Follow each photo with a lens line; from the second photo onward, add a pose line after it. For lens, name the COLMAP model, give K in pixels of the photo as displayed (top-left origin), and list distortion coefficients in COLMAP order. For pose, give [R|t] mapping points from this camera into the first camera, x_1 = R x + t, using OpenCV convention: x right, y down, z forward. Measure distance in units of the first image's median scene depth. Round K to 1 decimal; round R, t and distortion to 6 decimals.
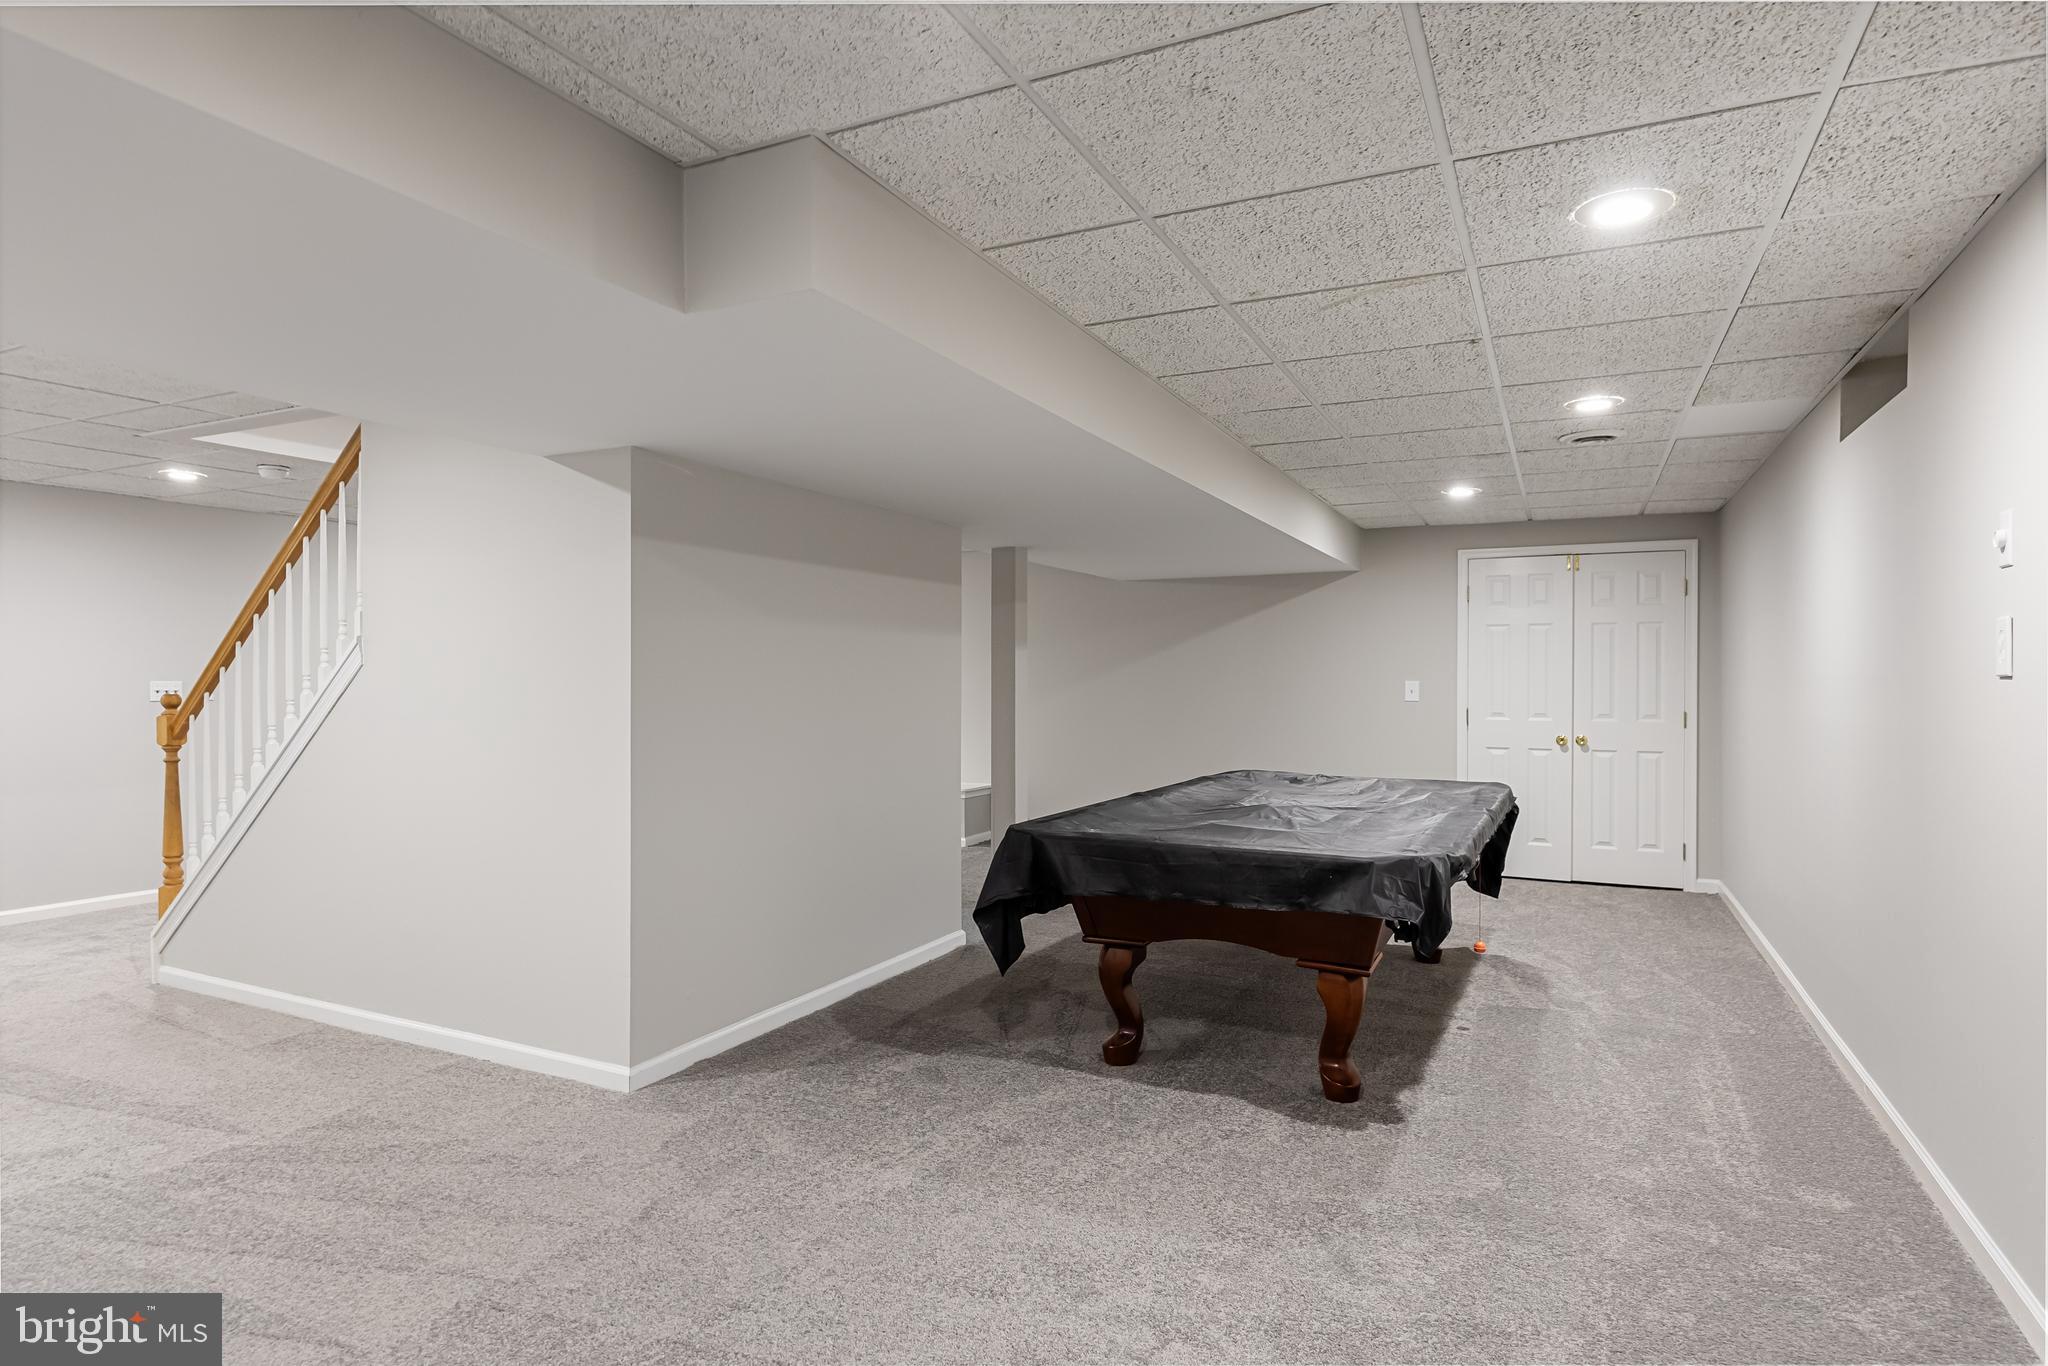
lens RADIAL K [[1078.6, 0, 1024.0], [0, 1078.6, 683.0], [0, 0, 1]] dist [-0.017911, -0.001053]
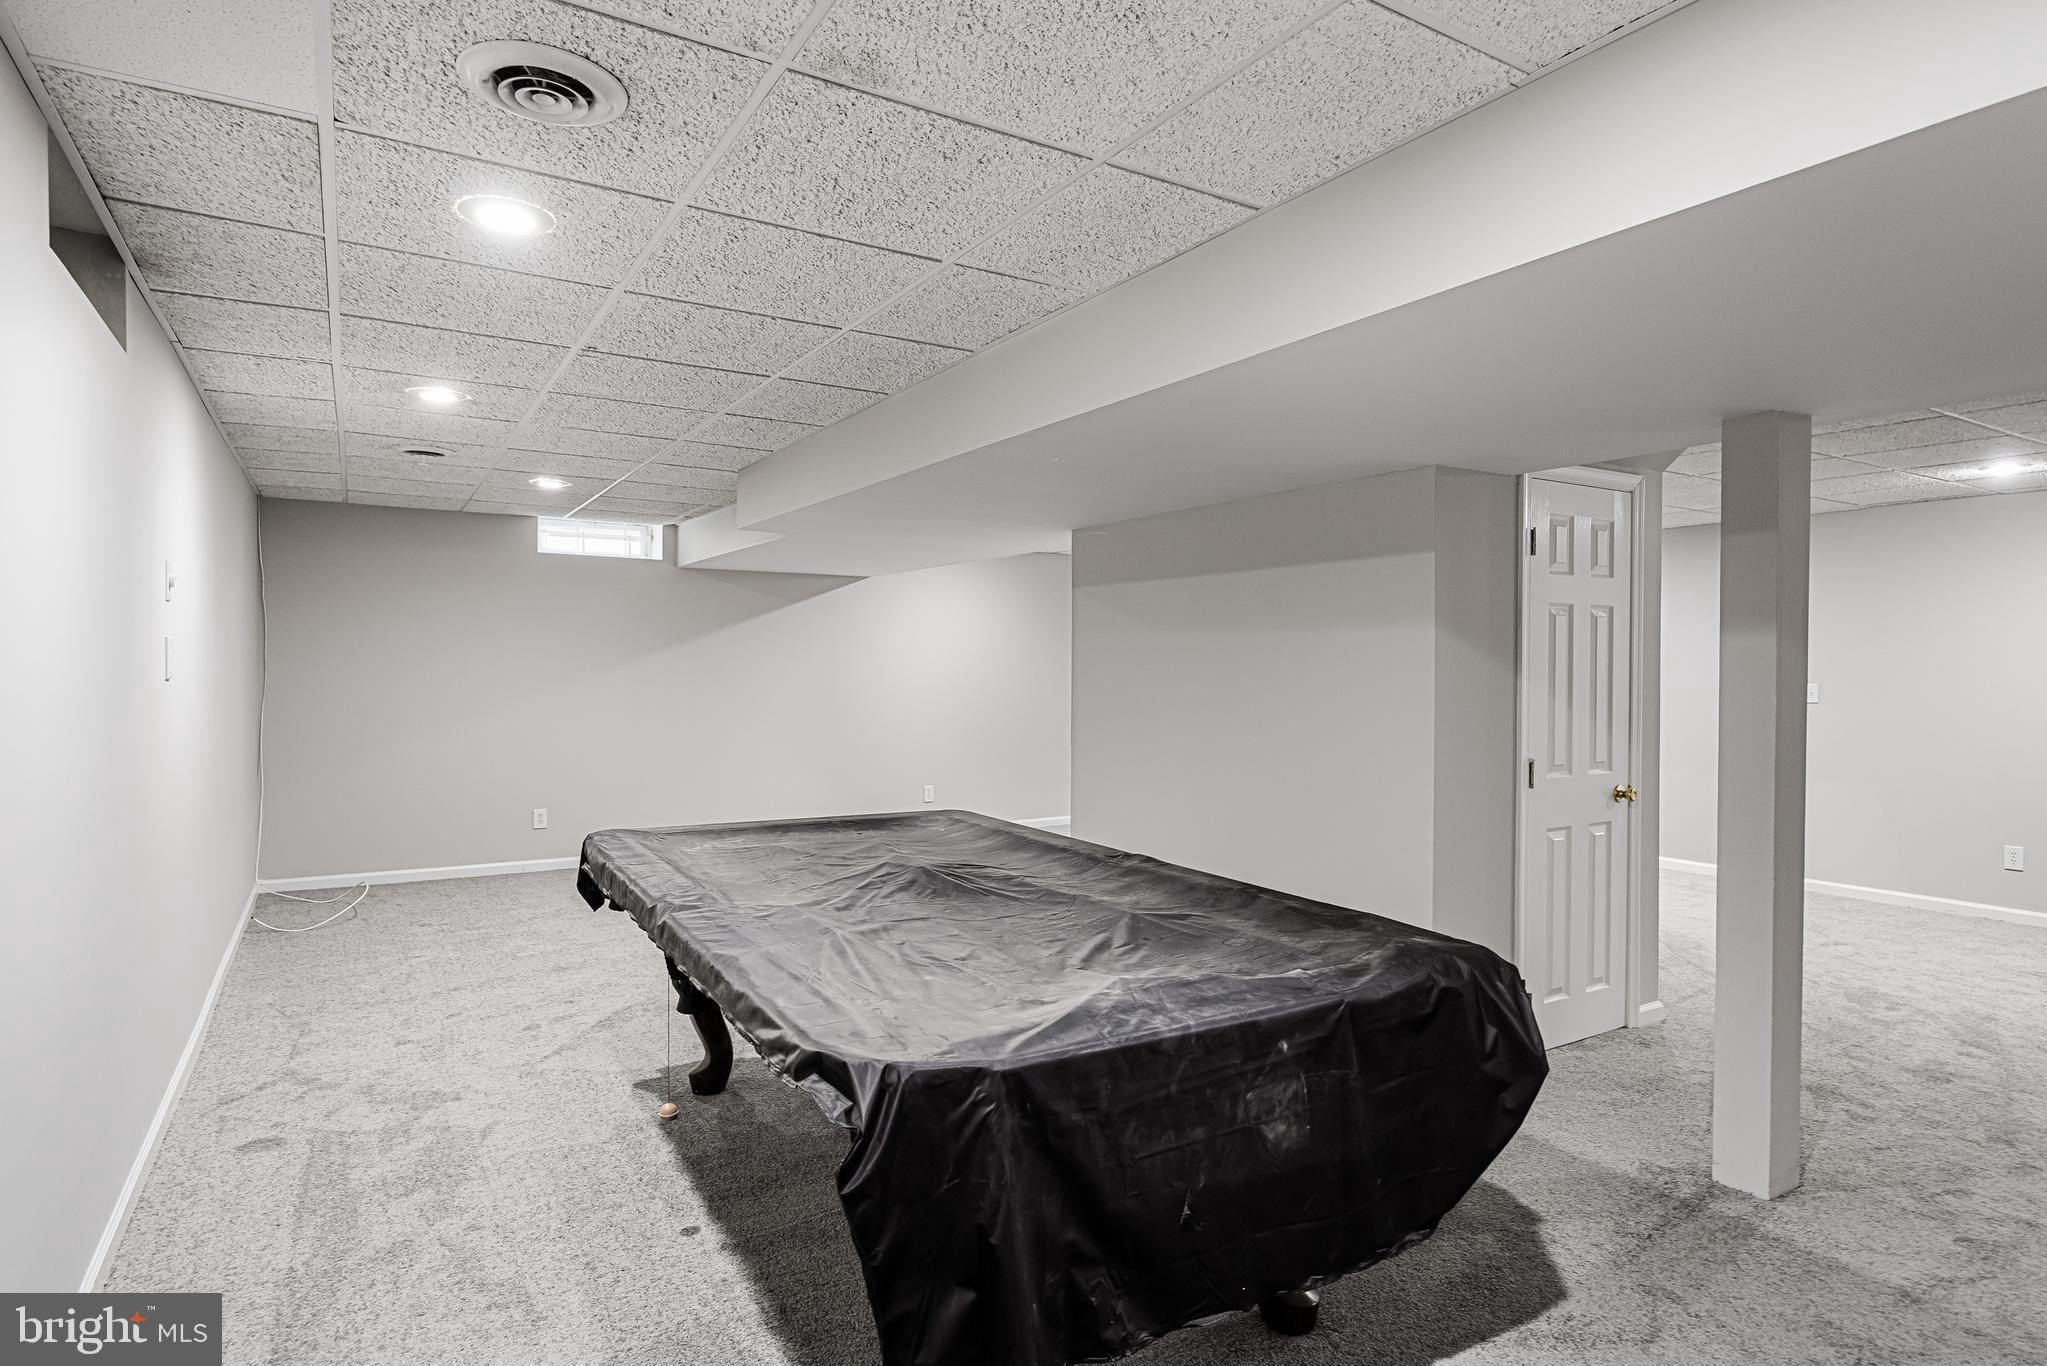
lens RADIAL K [[1078.1, 0, 1023.5], [0, 1078.1, 683.0], [0, 0, 1]] dist [-0.017911, -0.001053]
pose [[-0.522568, -0.000148, -0.852597, 0.925583], [-0.012117, 0.999900, 0.007254, -0.016913], [0.852511, 0.014121, -0.522518, 1.627004]]
